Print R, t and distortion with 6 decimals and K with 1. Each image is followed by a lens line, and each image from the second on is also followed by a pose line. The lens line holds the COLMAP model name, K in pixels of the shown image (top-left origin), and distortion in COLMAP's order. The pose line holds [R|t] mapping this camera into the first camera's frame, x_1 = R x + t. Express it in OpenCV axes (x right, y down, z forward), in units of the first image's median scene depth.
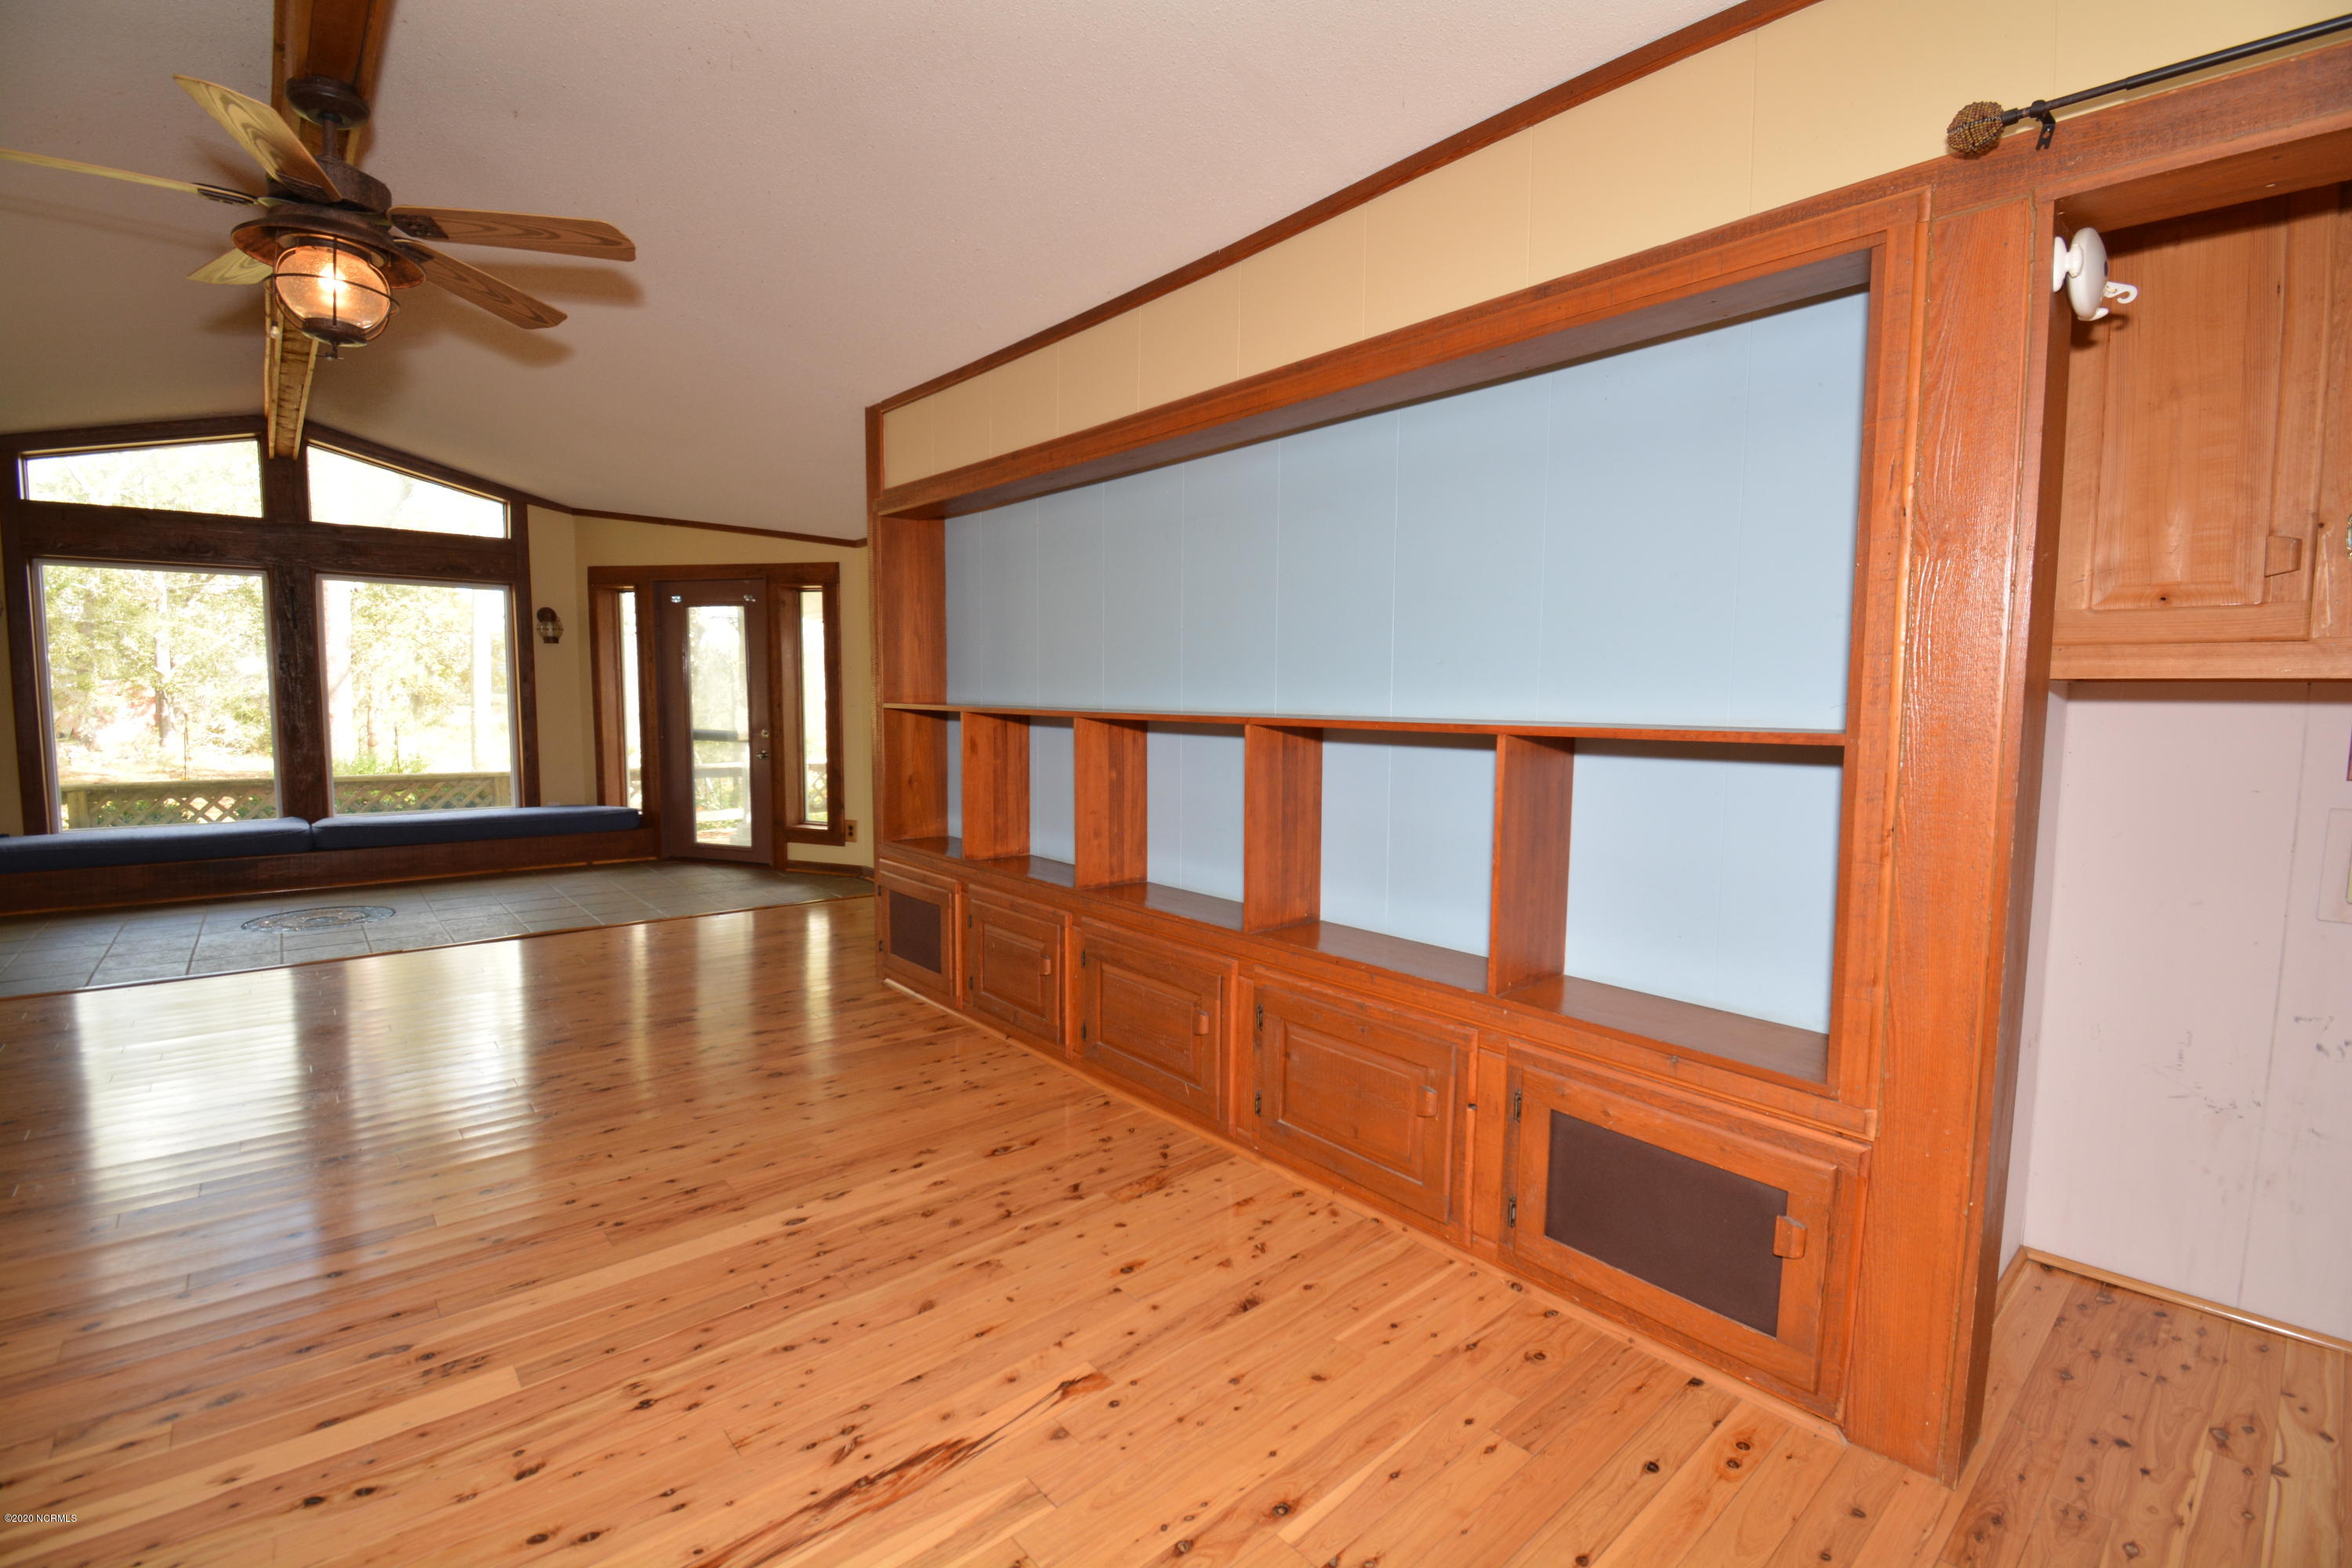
lens RADIAL K [[1028.6, 0, 1181.1], [0, 1028.6, 785.8], [0, 0, 1]] dist [0.005051, -0.018054]
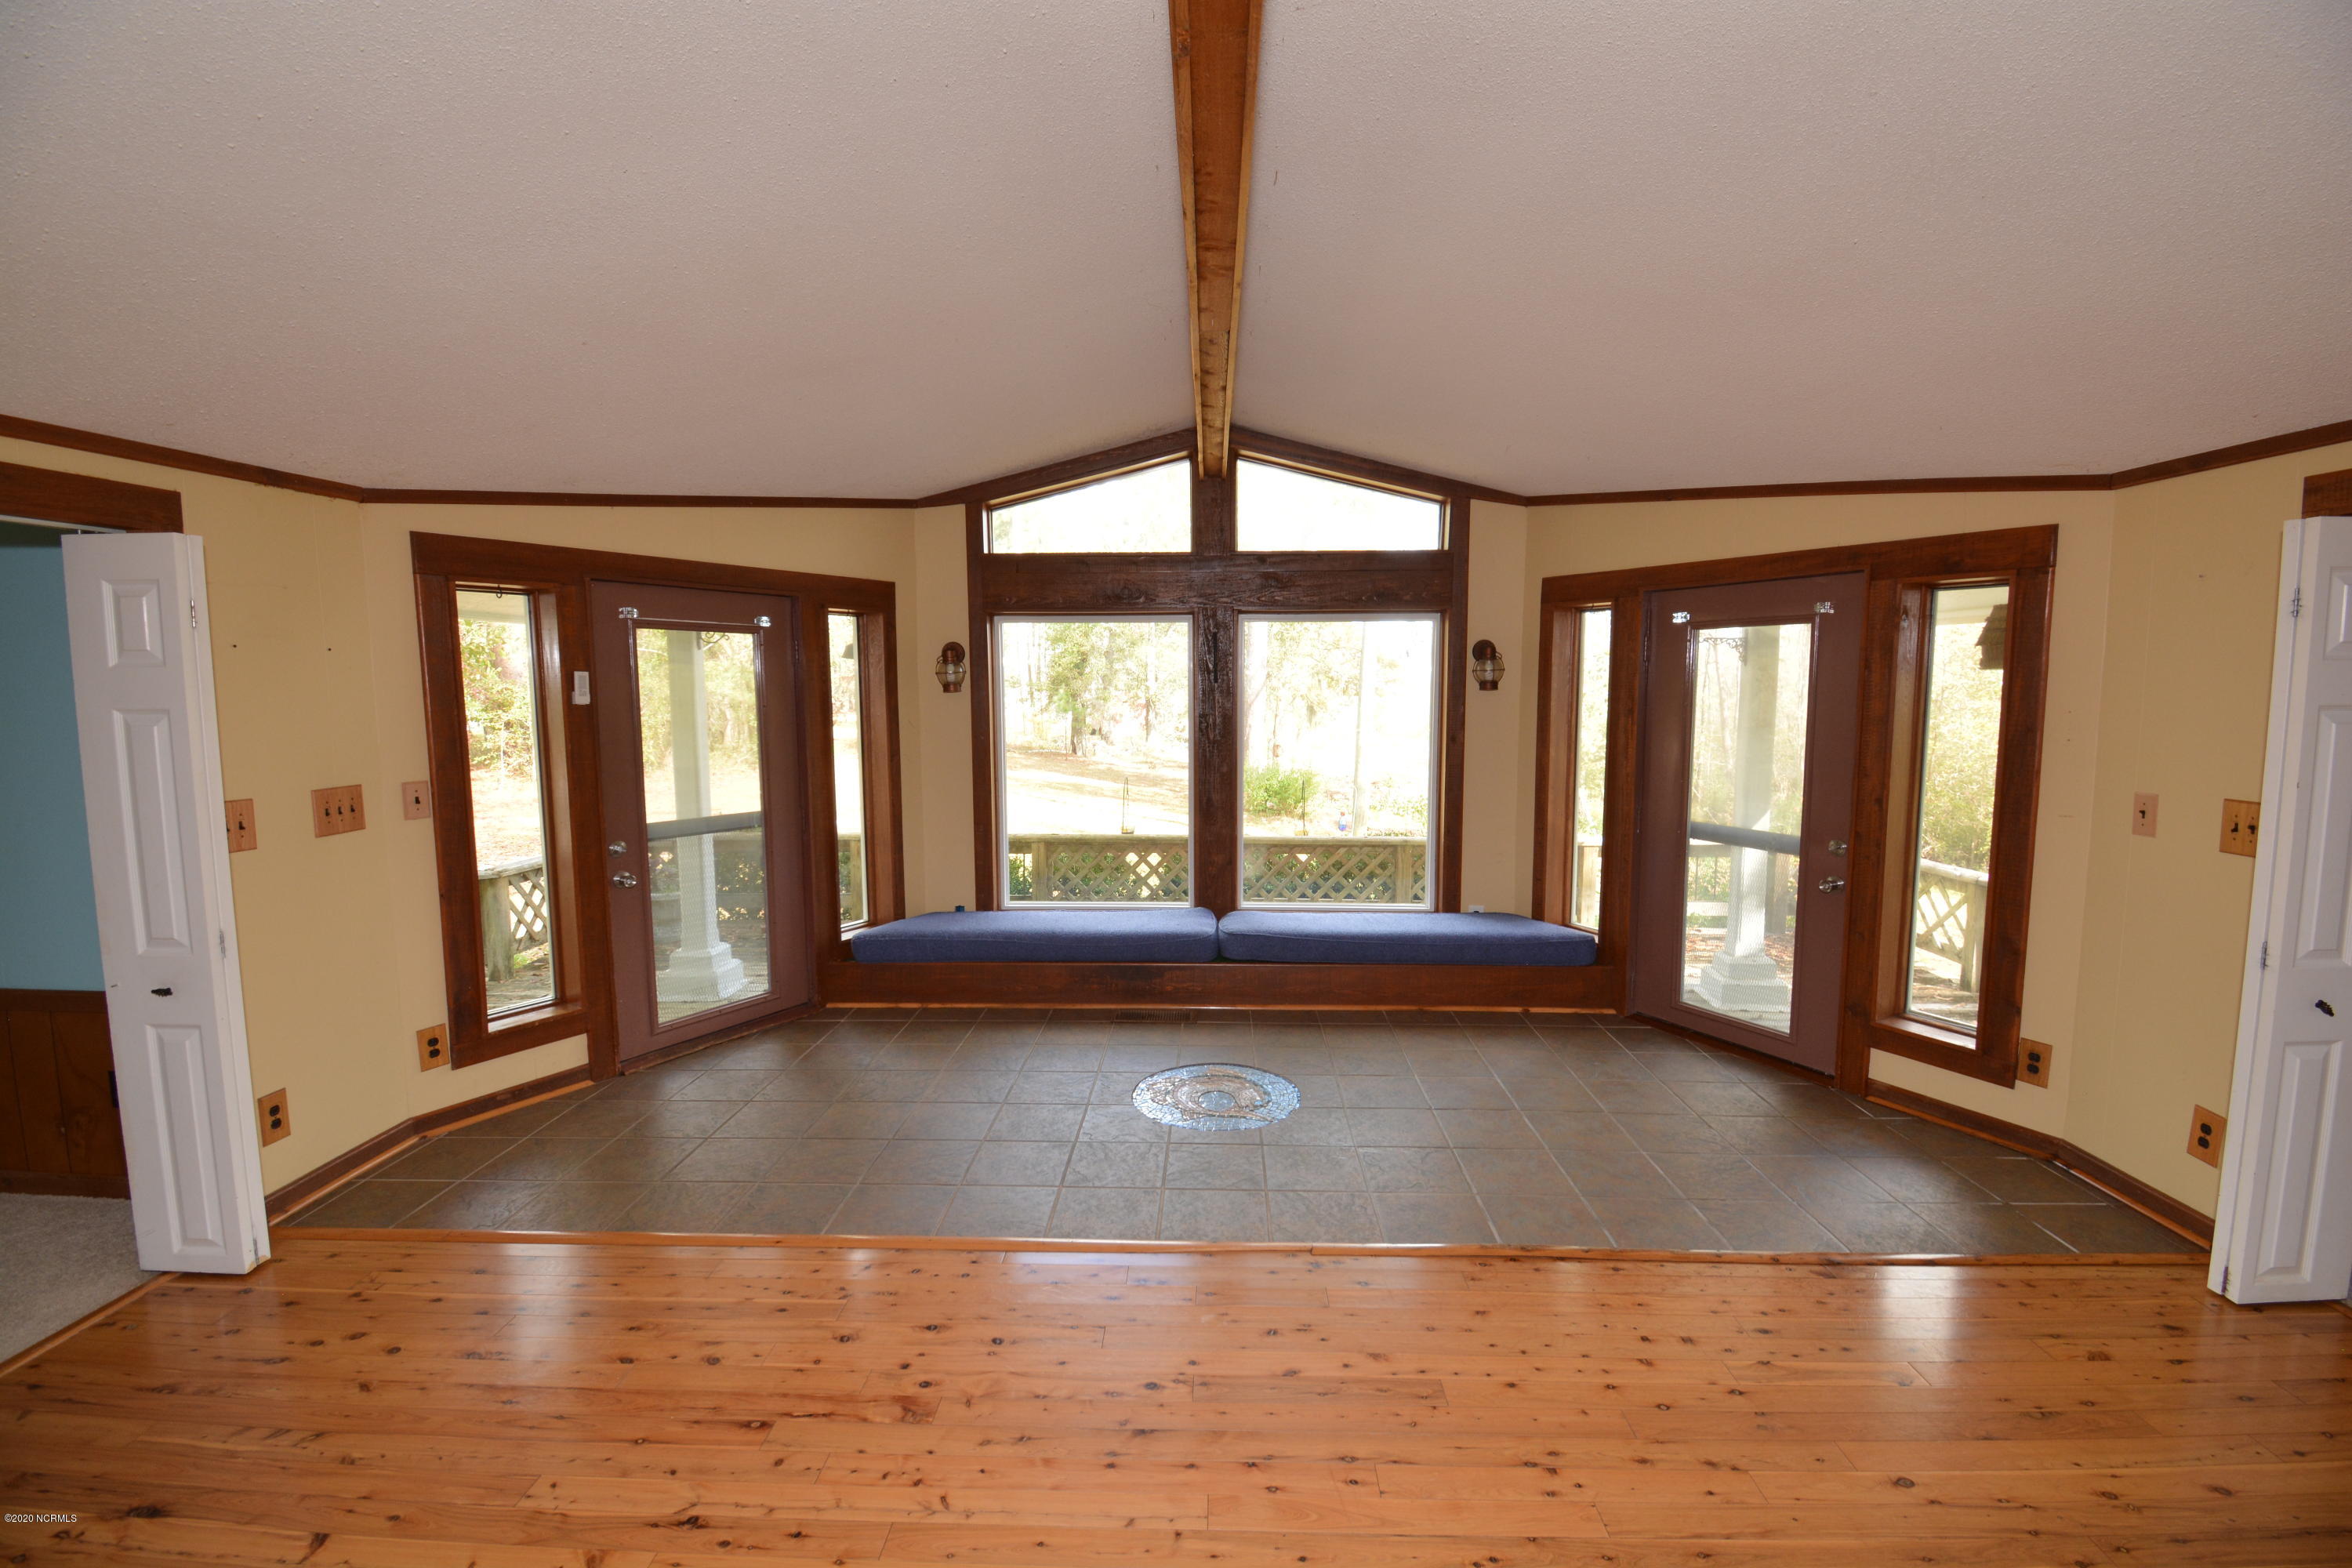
lens RADIAL K [[1011.4, 0, 1182.8], [0, 1011.4, 807.6], [0, 0, 1]] dist [0.010597, 0.000046]
pose [[0.725525, 0.067759, -0.684852, -0.284614], [-0.050093, 0.997701, 0.045643, -0.080240], [0.686370, 0.001191, 0.727252, 0.345380]]
